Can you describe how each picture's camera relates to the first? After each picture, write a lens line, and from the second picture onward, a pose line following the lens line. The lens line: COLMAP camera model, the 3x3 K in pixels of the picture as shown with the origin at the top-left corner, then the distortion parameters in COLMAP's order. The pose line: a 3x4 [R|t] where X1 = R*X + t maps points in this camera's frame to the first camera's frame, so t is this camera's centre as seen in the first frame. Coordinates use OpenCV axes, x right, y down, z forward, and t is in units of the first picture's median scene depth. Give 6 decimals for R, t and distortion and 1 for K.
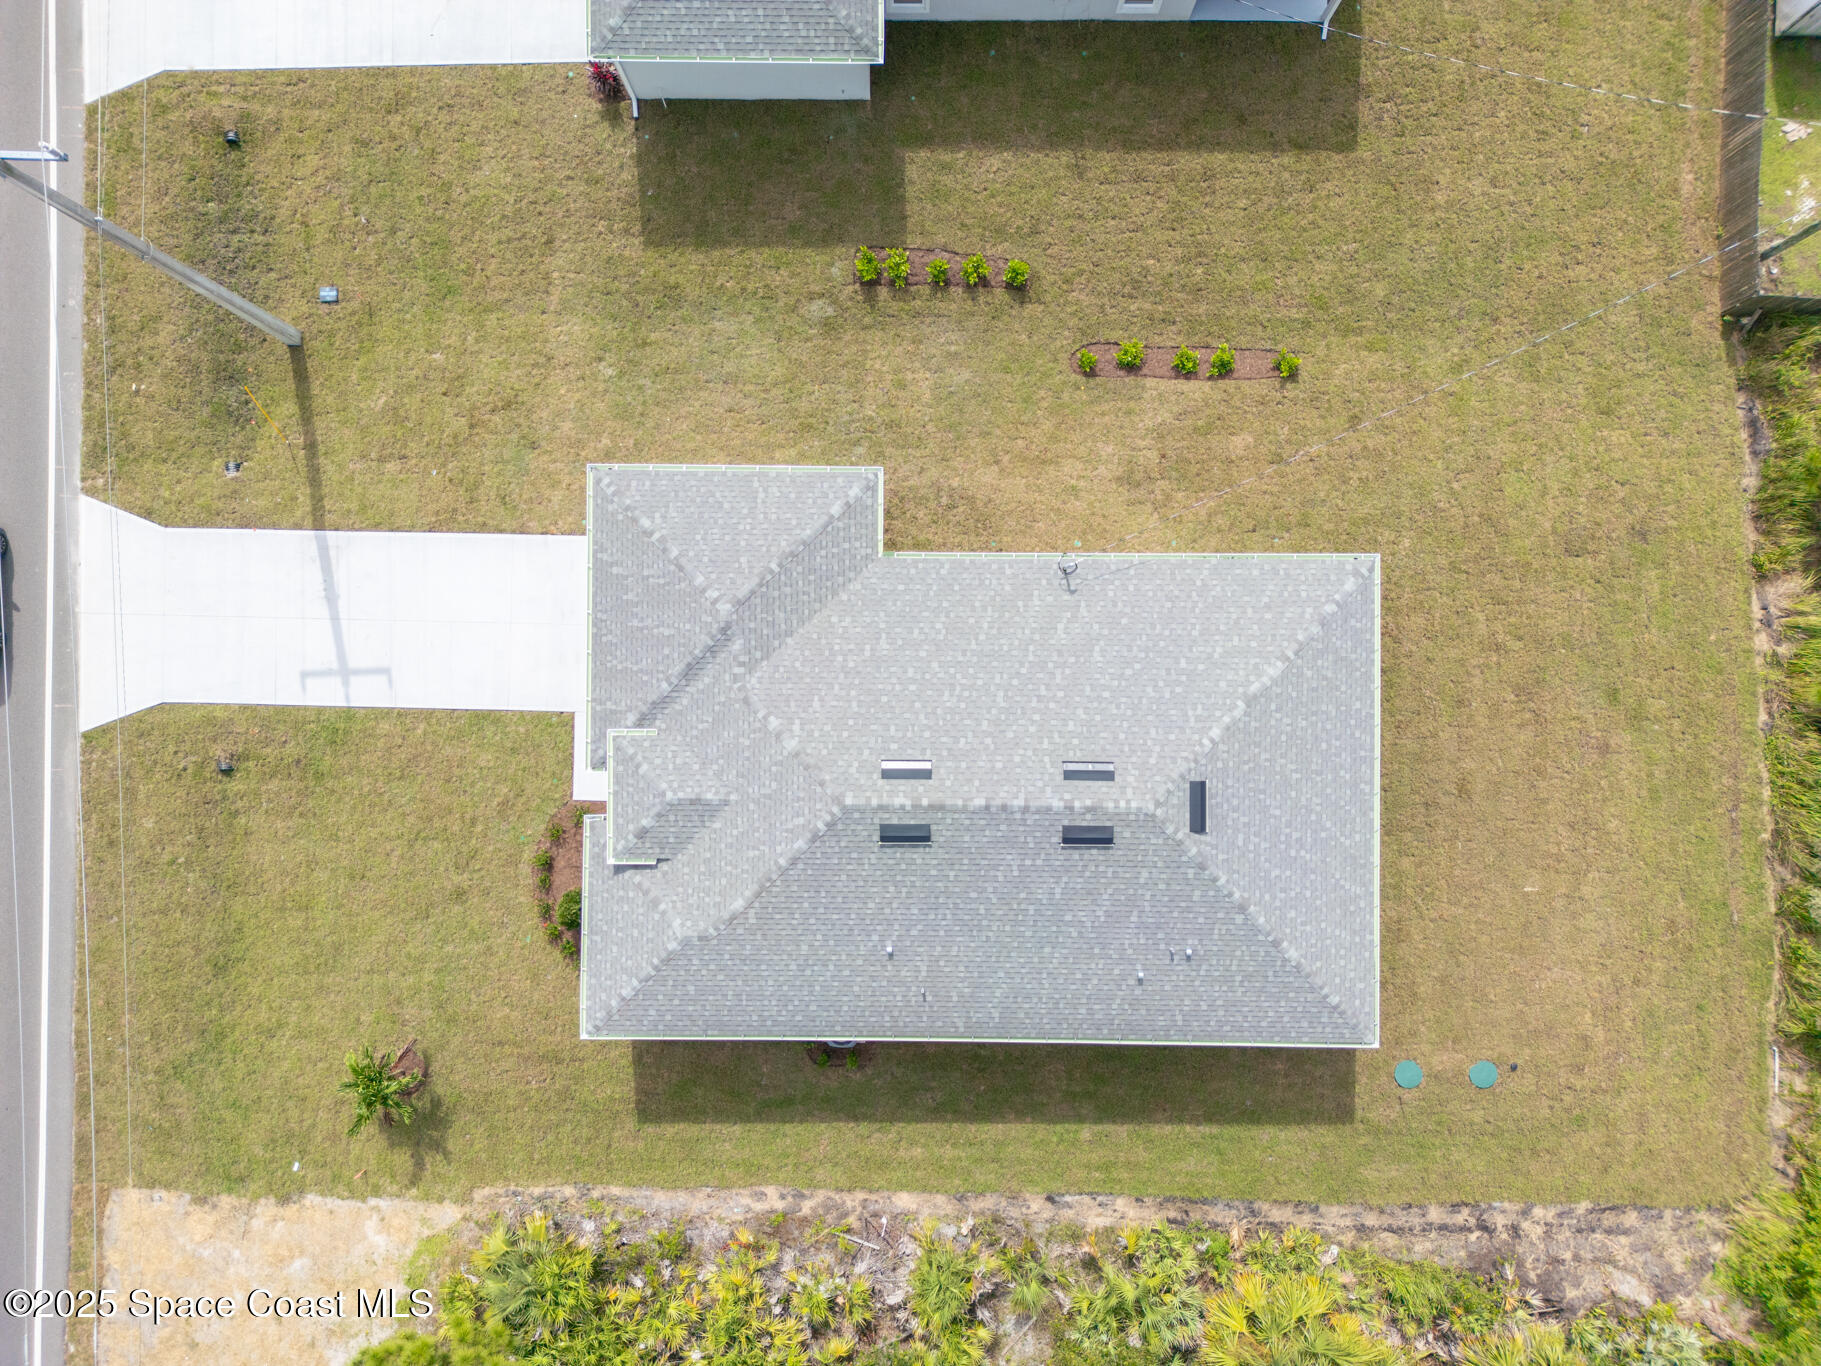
lens RADIAL K [[1268.9, 0, 910.5], [0, 1268.9, 683.0], [0, 0, 1]] dist [0.069314, -0.066725]
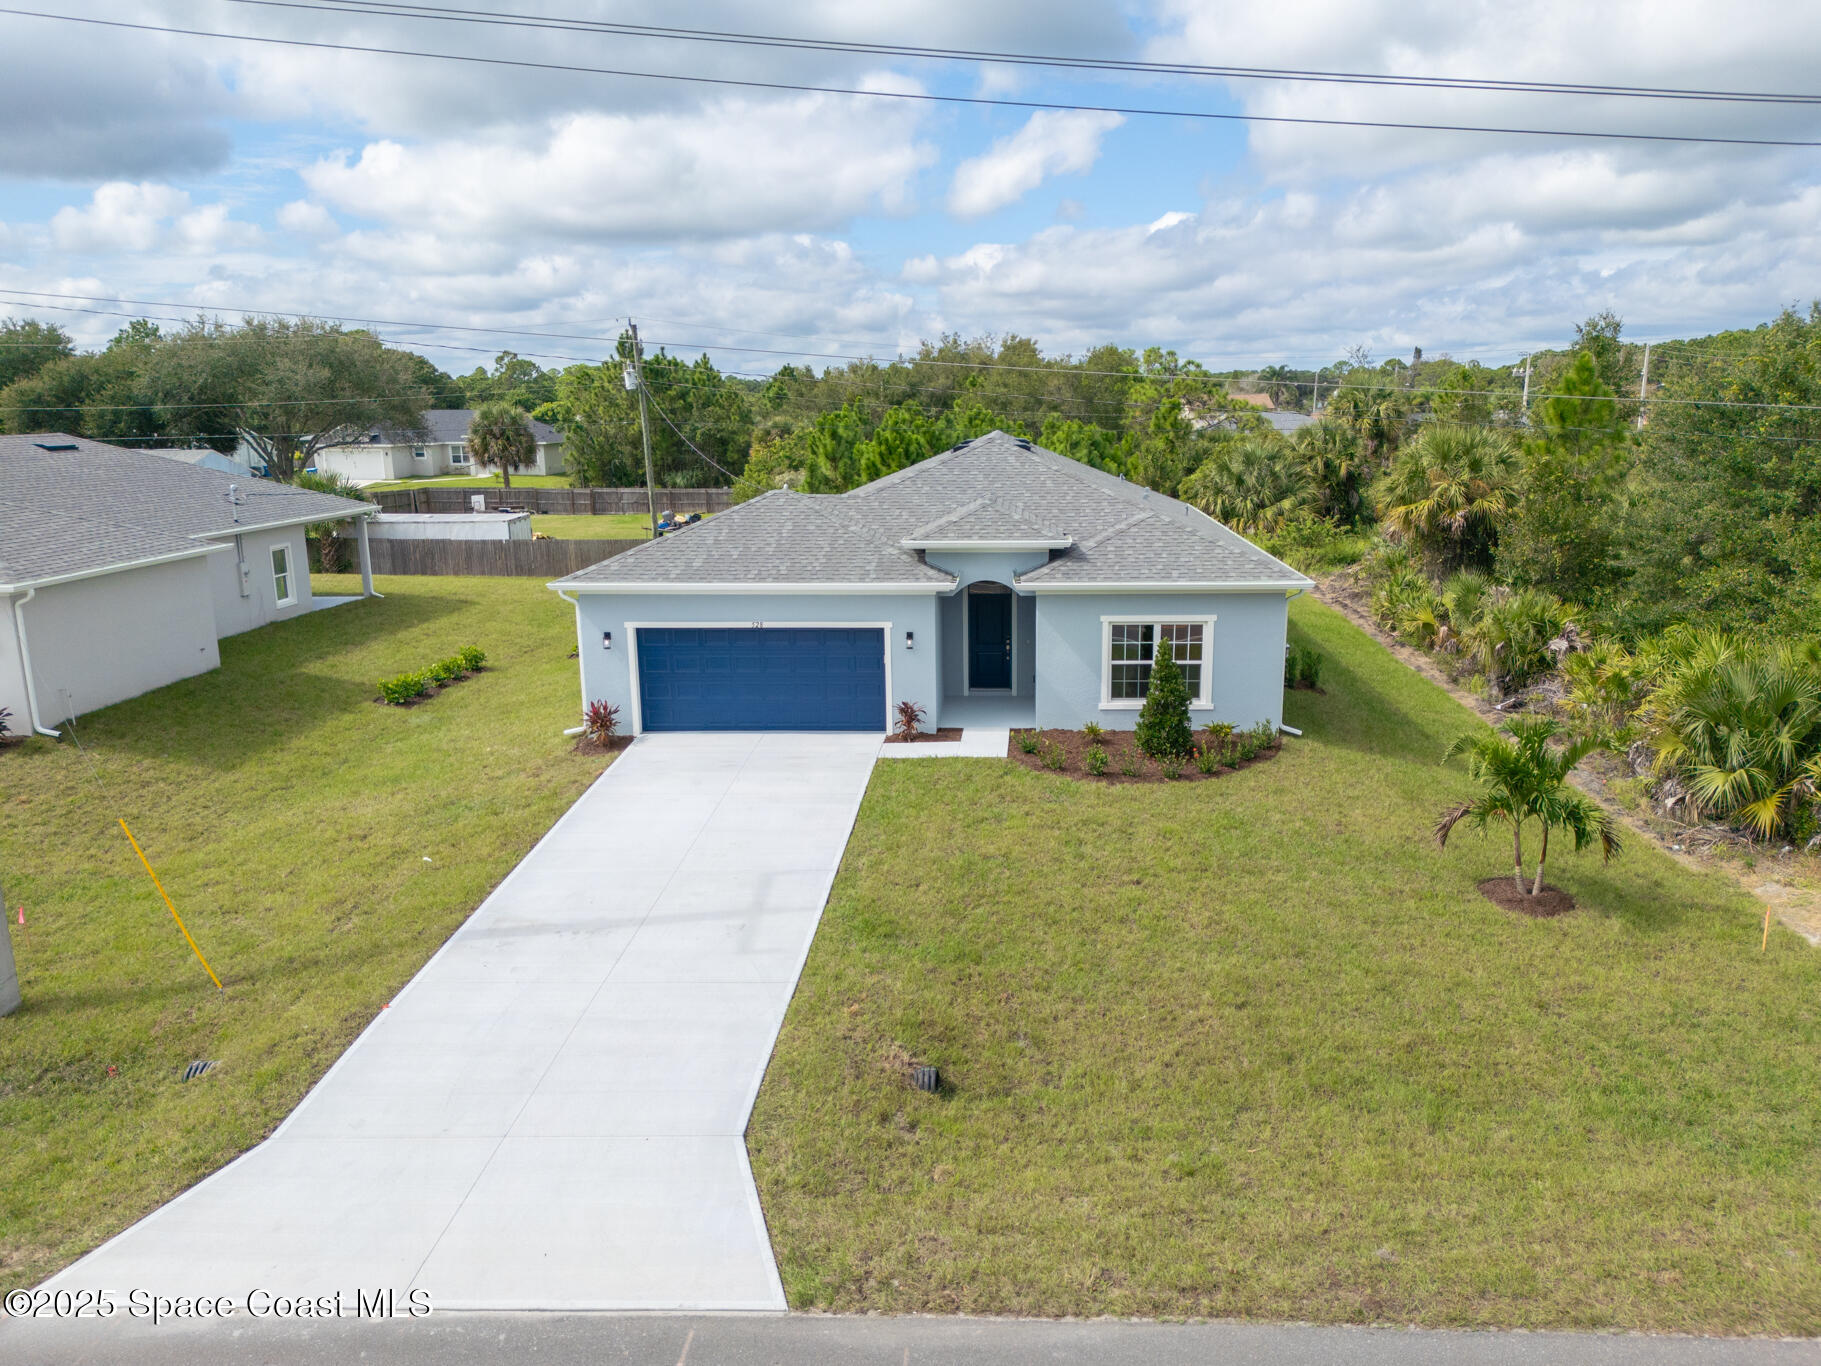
lens RADIAL K [[1358.1, 0, 960.5], [0, 1358.1, 718.6], [0, 0, 1]] dist [0.081046, -0.089072]
pose [[0.034991, -0.223097, 0.974168, -0.960436], [0.999387, 0.008532, -0.033943, 0.092063], [-0.000739, 0.974759, 0.223259, 0.824916]]
